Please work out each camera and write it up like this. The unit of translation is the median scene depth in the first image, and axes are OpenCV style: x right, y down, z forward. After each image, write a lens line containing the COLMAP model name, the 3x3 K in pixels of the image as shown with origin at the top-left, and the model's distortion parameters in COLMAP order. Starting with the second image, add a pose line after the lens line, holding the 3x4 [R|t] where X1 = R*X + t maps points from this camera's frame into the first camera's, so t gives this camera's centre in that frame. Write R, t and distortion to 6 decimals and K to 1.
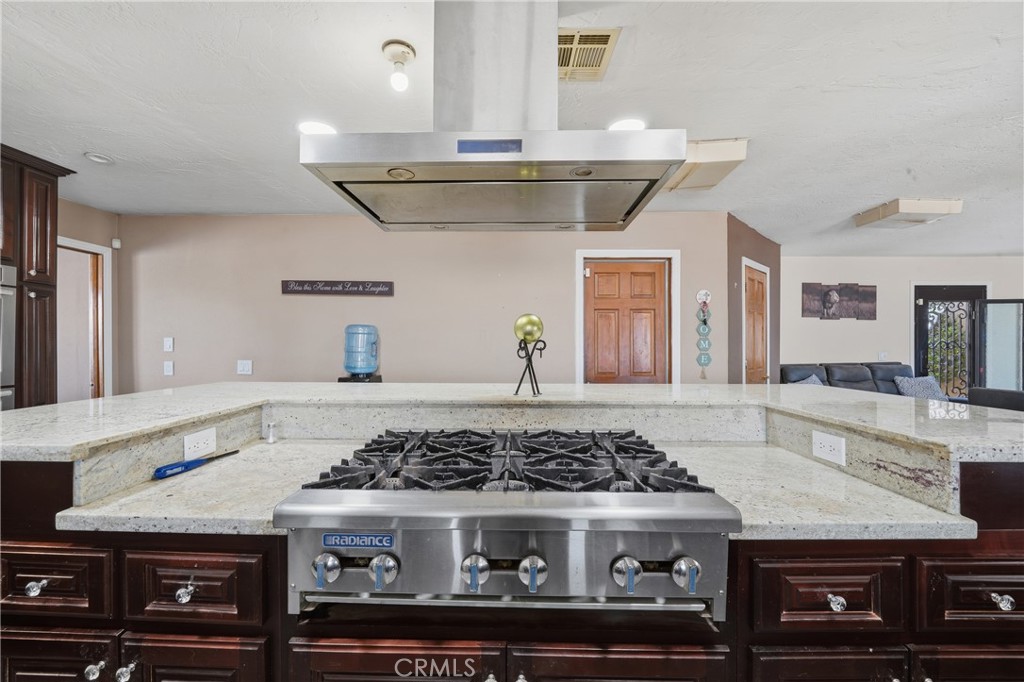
lens RADIAL K [[417.2, 0, 519.9], [0, 417.2, 344.7], [0, 0, 1]] dist [-0.008088, -0.002436]
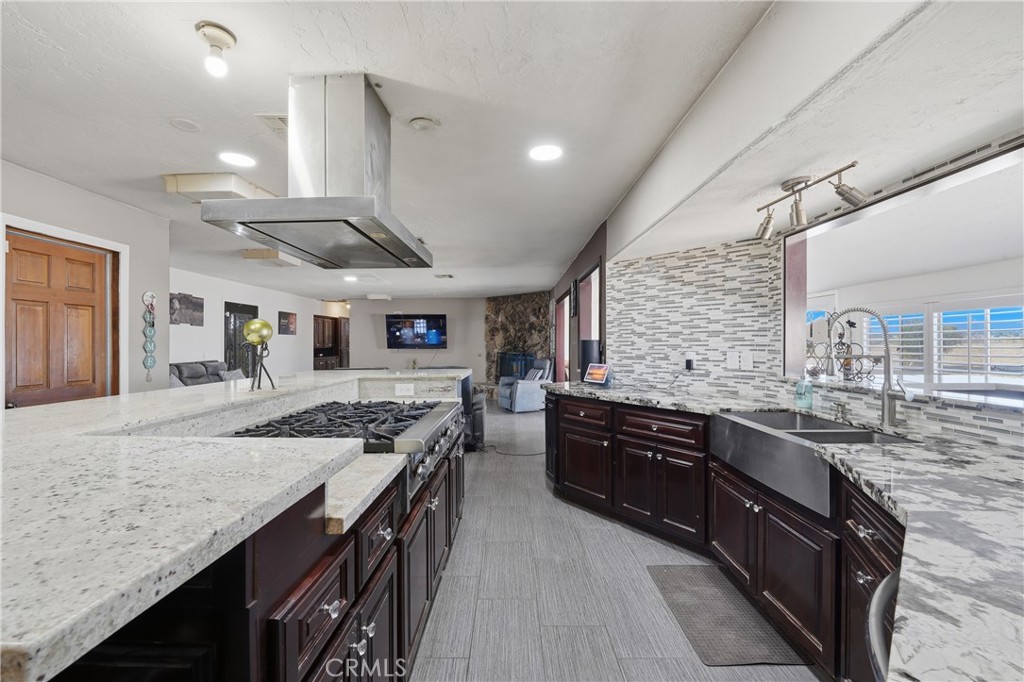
lens RADIAL K [[417.2, 0, 505.0], [0, 417.2, 343.6], [0, 0, 1]] dist [-0.008088, -0.002436]
pose [[0.002075, -0.000082, 0.999998, -0.367526], [0.009878, 0.999951, 0.000061, 0.000035], [-0.999949, 0.009877, 0.002076, 0.105235]]
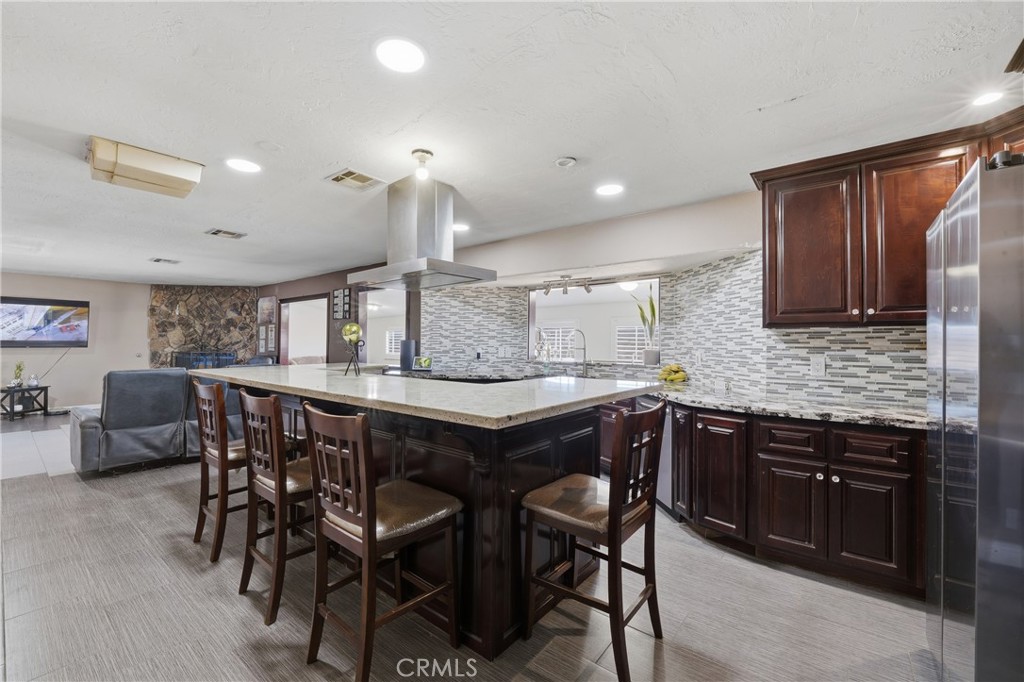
lens RADIAL K [[417.2, 0, 506.9], [0, 417.2, 338.5], [0, 0, 1]] dist [-0.008088, -0.002436]
pose [[-0.788077, 0.002544, 0.615571, -0.442076], [0.000046, 0.999992, -0.004074, -0.004288], [-0.615576, -0.003182, -0.788071, 0.589345]]
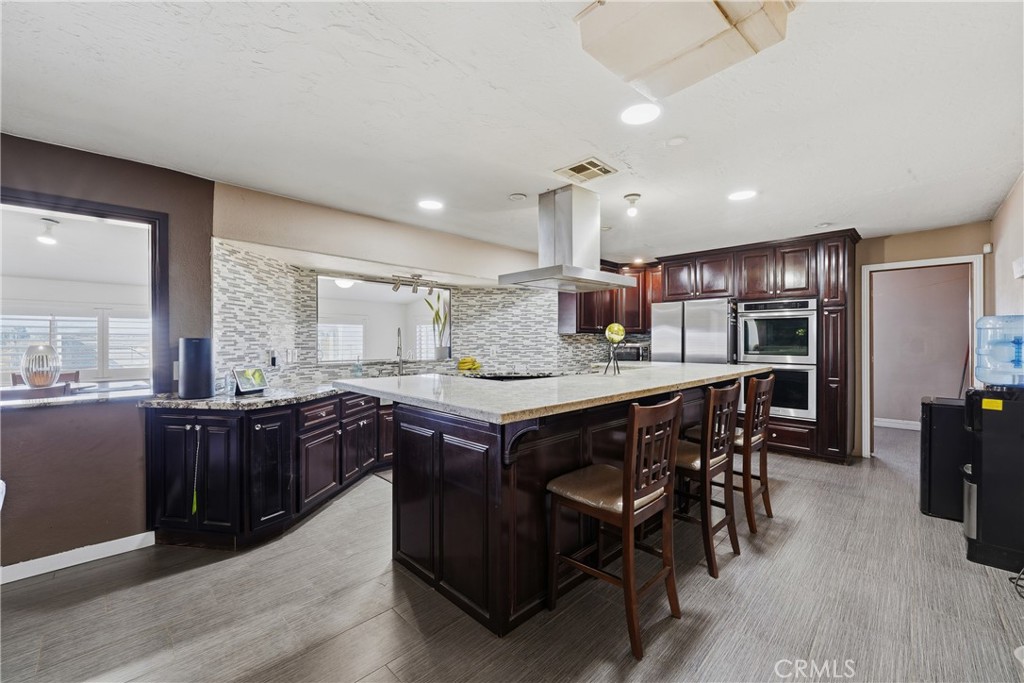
lens RADIAL K [[417.2, 0, 510.1], [0, 417.2, 345.0], [0, 0, 1]] dist [-0.008088, -0.002436]
pose [[-0.695243, 0.009097, -0.718717, 0.442370], [-0.001574, 0.999898, 0.014178, -0.004129], [0.718773, 0.010989, -0.695158, 0.578692]]
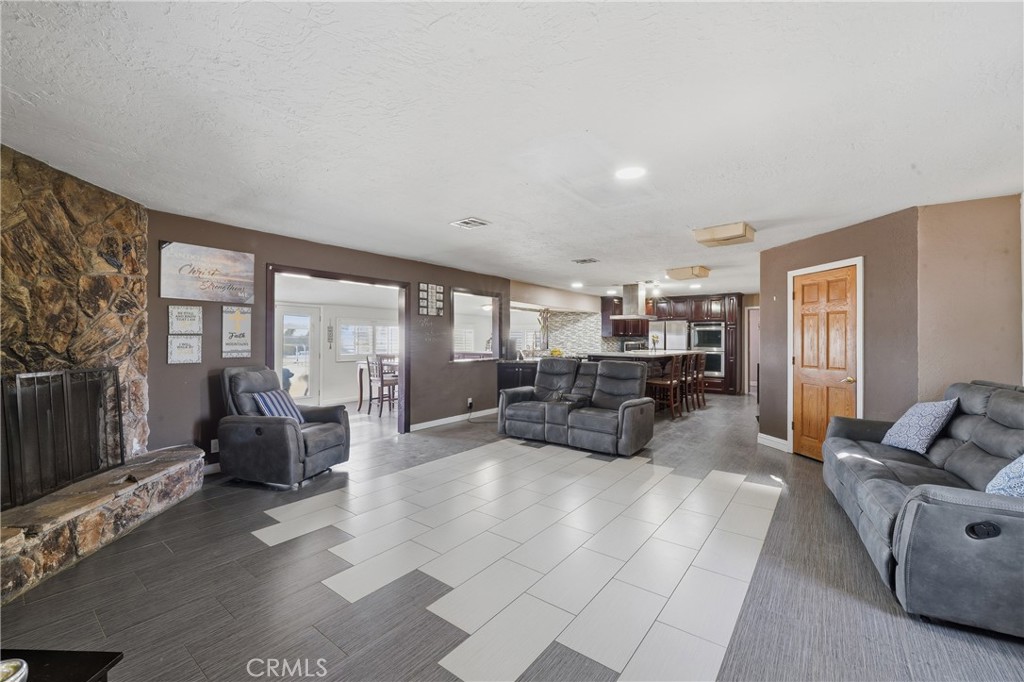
lens RADIAL K [[417.2, 0, 509.1], [0, 417.2, 338.8], [0, 0, 1]] dist [-0.008088, -0.002436]
pose [[-0.604572, -0.003467, -0.796543, 1.452829], [-0.008877, 0.999958, 0.002385, -0.006881], [0.796501, 0.008513, -0.604578, 0.792763]]
